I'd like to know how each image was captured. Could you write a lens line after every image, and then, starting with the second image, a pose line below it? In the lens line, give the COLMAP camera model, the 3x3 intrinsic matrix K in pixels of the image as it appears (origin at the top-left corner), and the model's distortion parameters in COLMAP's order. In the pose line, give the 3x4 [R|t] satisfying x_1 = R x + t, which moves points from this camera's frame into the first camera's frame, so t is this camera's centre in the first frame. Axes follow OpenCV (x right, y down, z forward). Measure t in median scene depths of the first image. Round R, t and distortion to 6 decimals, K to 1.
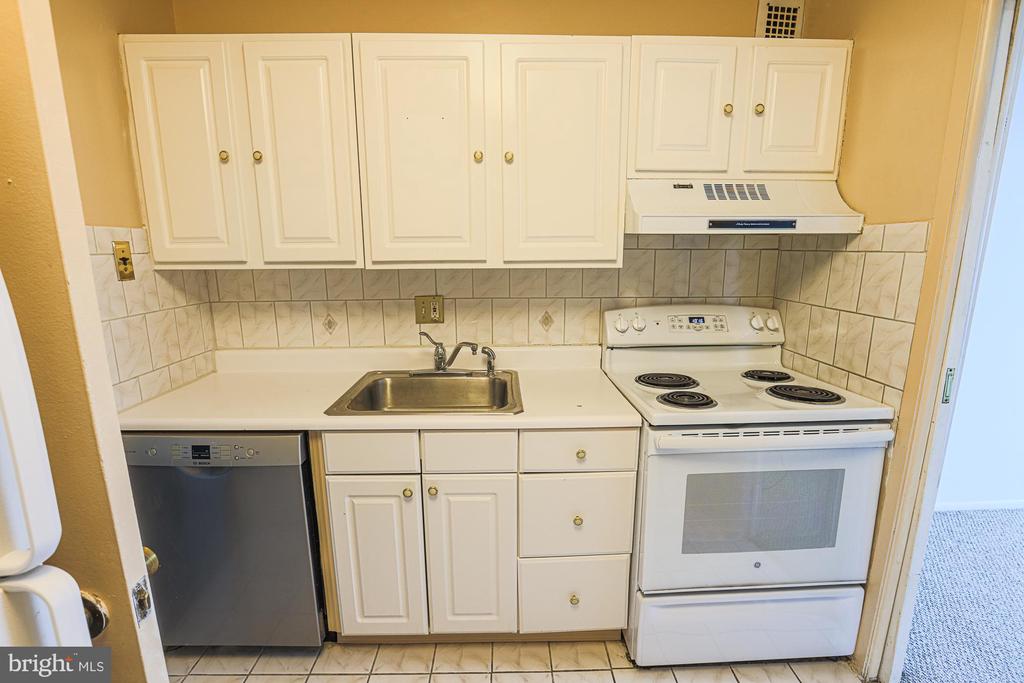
lens RADIAL K [[470.0, 0, 508.6], [0, 470.0, 341.6], [0, 0, 1]] dist [-0.040580, 0.006721]
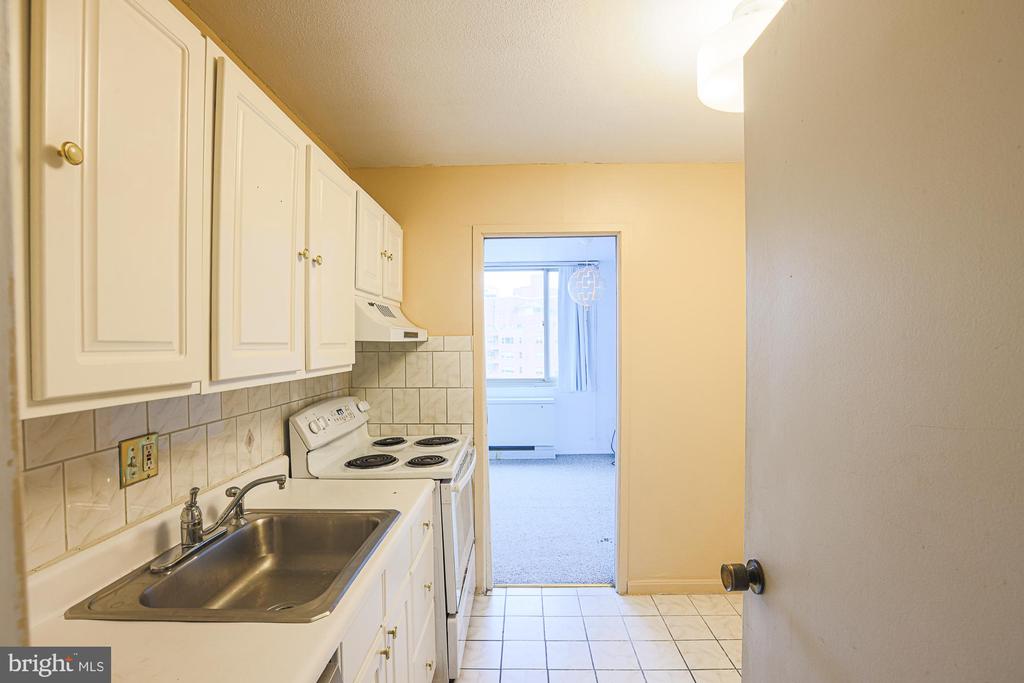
lens RADIAL K [[470.0, 0, 510.4], [0, 470.0, 344.7], [0, 0, 1]] dist [-0.040580, 0.006721]
pose [[0.069040, -0.000296, 0.997614, -0.852228], [0.210846, 0.977415, -0.014301, -0.120853], [-0.975078, 0.211330, 0.067543, 0.536861]]
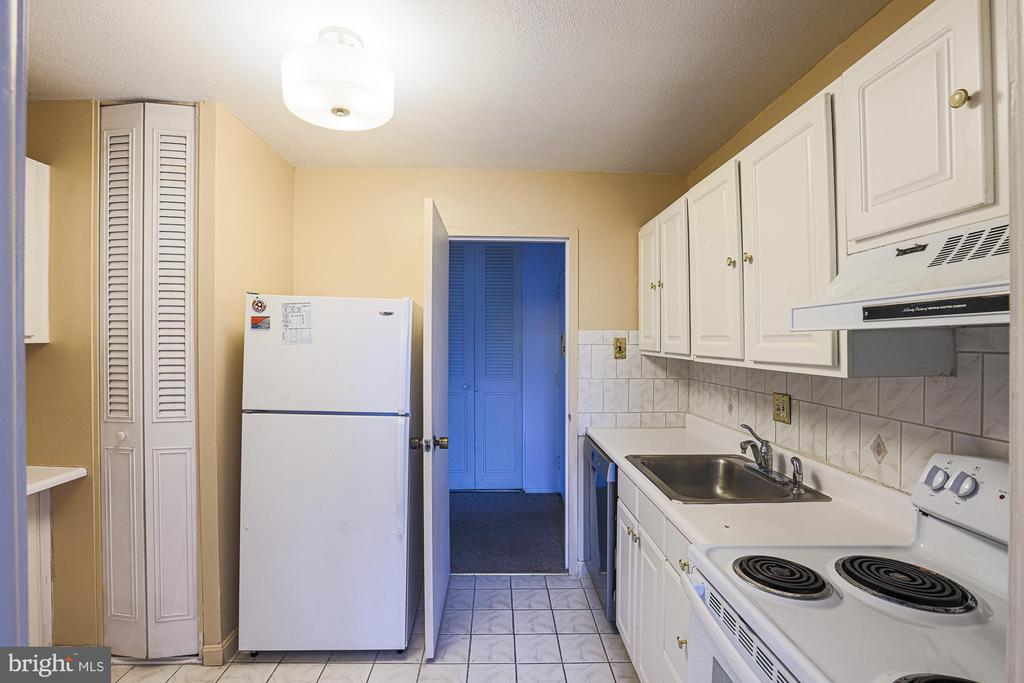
lens RADIAL K [[470.0, 0, 513.6], [0, 470.0, 340.2], [0, 0, 1]] dist [-0.040580, 0.006721]
pose [[-0.001438, 0.005521, -0.999984, 0.923979], [-0.198066, 0.980172, 0.005696, -0.118493], [0.980188, 0.198071, -0.000316, 0.504161]]
